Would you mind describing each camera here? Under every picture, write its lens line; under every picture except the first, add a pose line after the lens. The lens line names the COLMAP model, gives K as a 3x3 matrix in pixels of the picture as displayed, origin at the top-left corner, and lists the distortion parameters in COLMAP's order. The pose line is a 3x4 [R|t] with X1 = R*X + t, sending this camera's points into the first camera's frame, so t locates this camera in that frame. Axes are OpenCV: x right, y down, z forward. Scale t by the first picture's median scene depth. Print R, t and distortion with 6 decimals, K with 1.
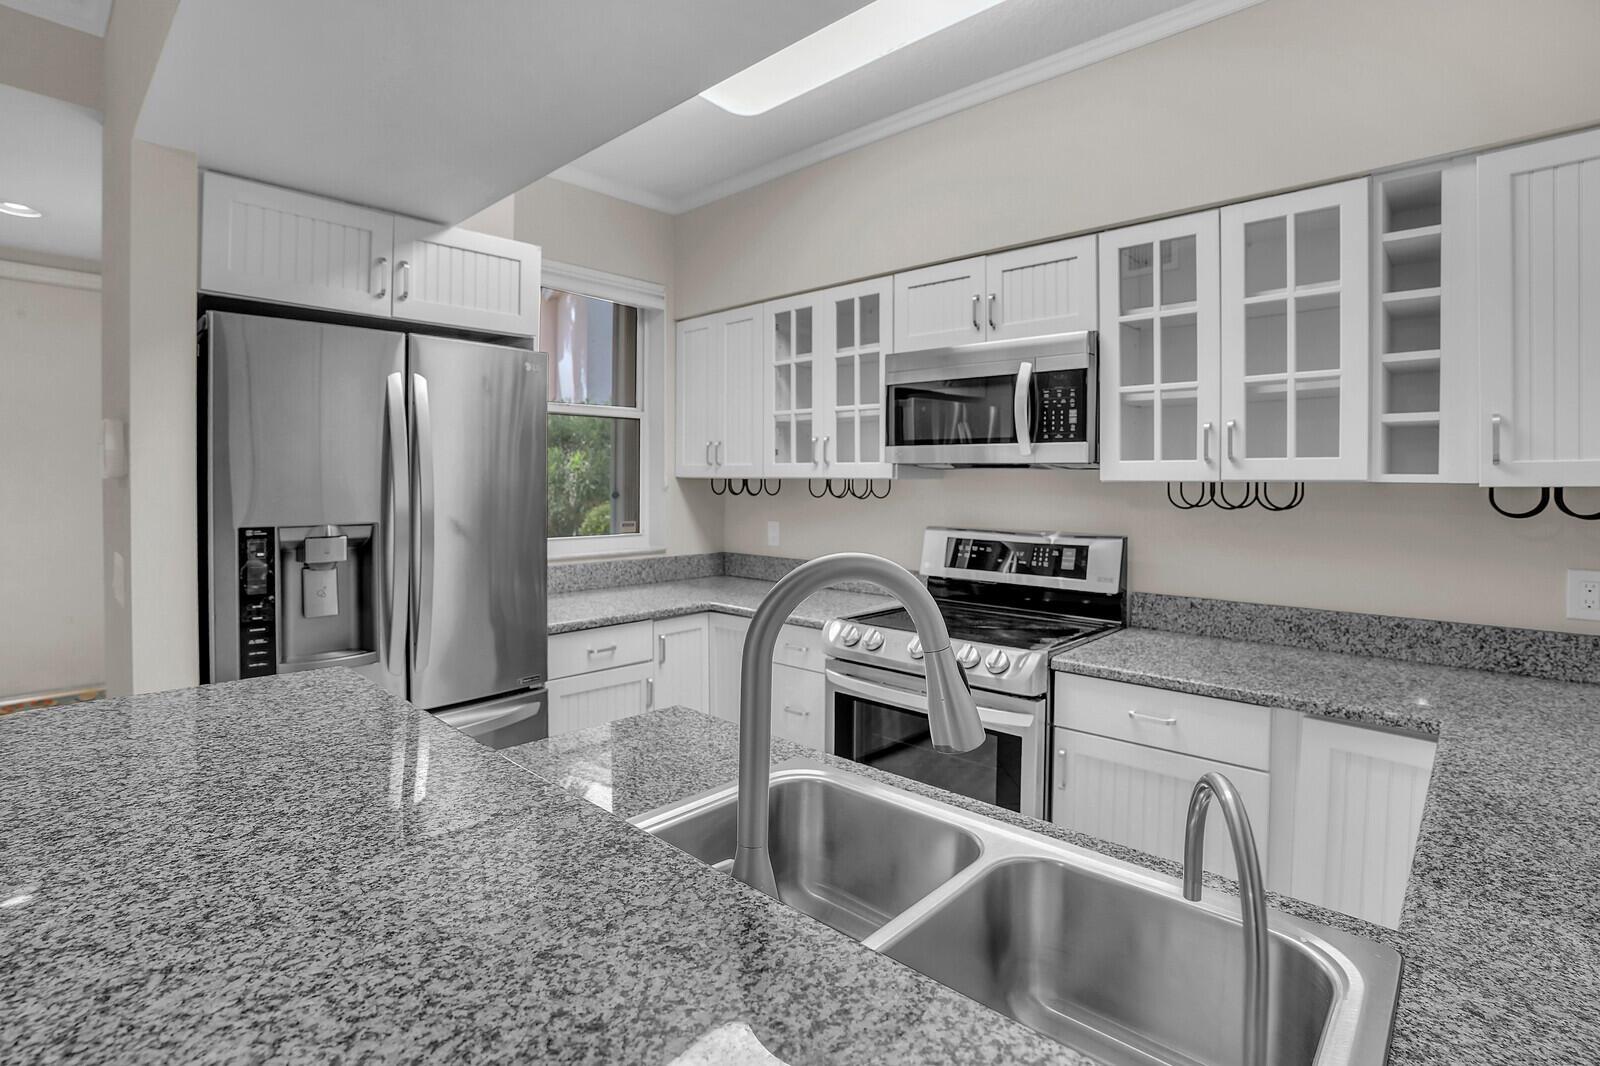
lens RADIAL K [[758.6, 0, 798.7], [0, 758.6, 500.2], [0, 0, 1]] dist [-0.065701, 0.022677]
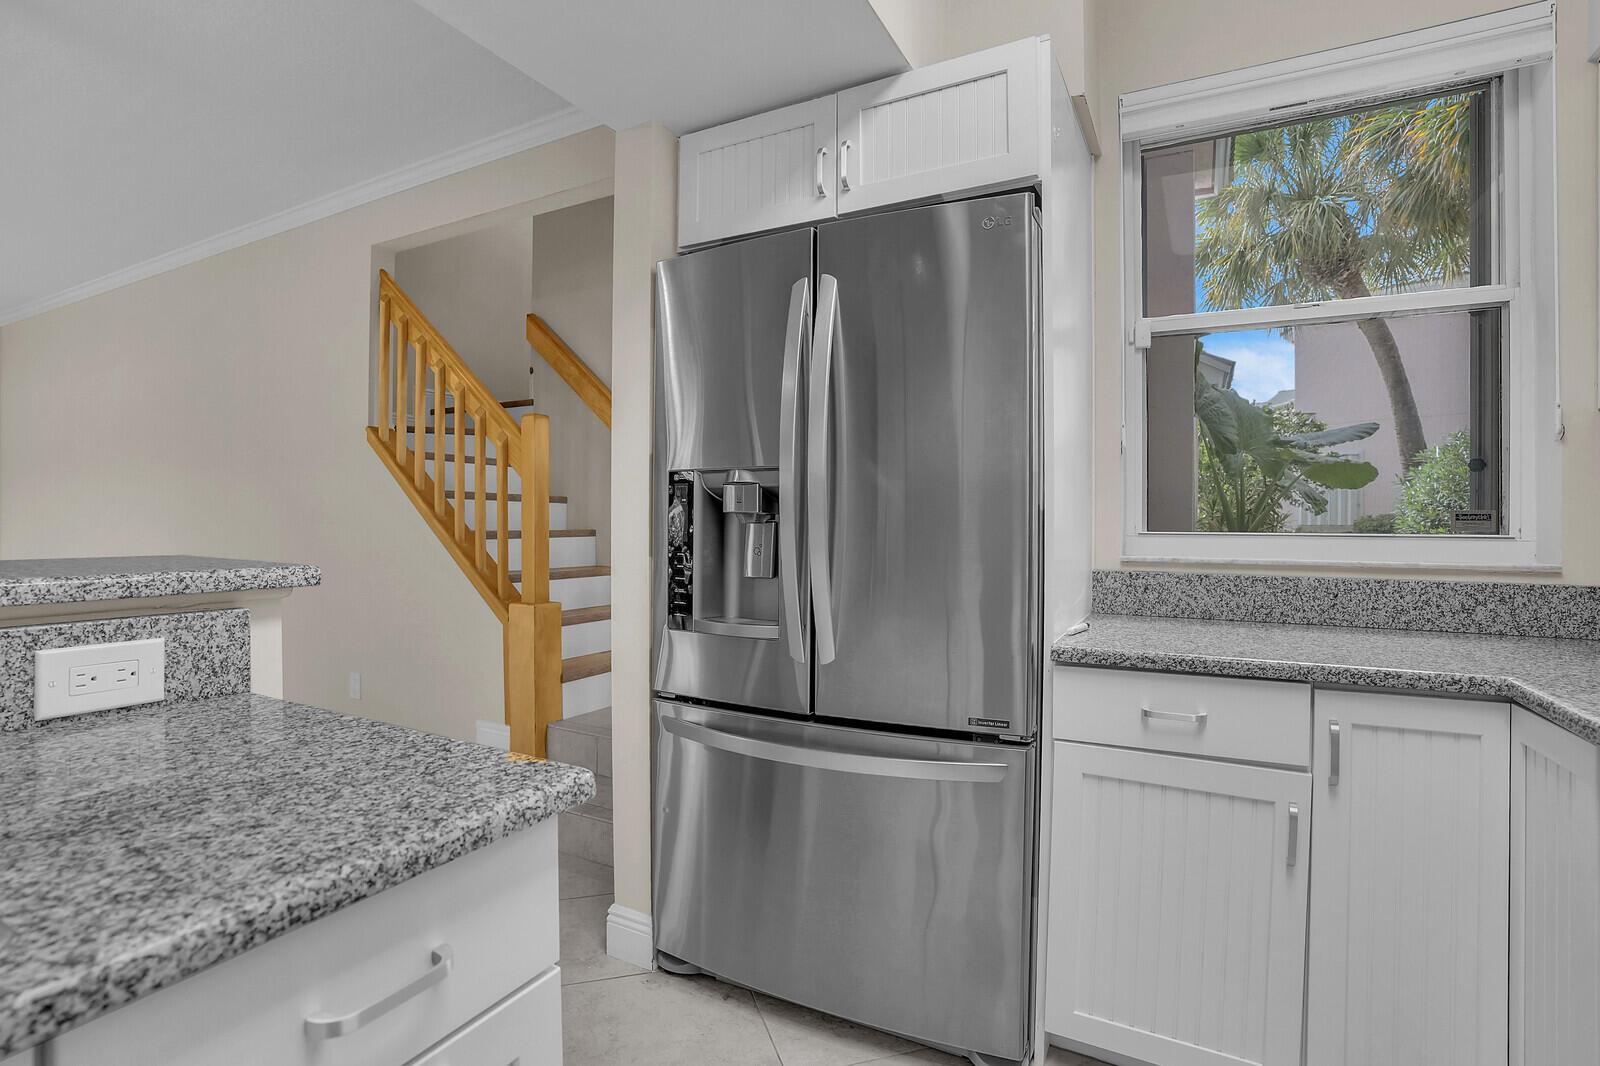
lens RADIAL K [[770.6, 0, 801.4], [0, 770.6, 527.7], [0, 0, 1]] dist [-0.073555, 0.028037]
pose [[0.255694, 0.000159, -0.966758, 0.178668], [-0.027760, 0.999589, -0.007178, 0.073184], [0.966359, 0.028673, 0.255593, 0.575370]]
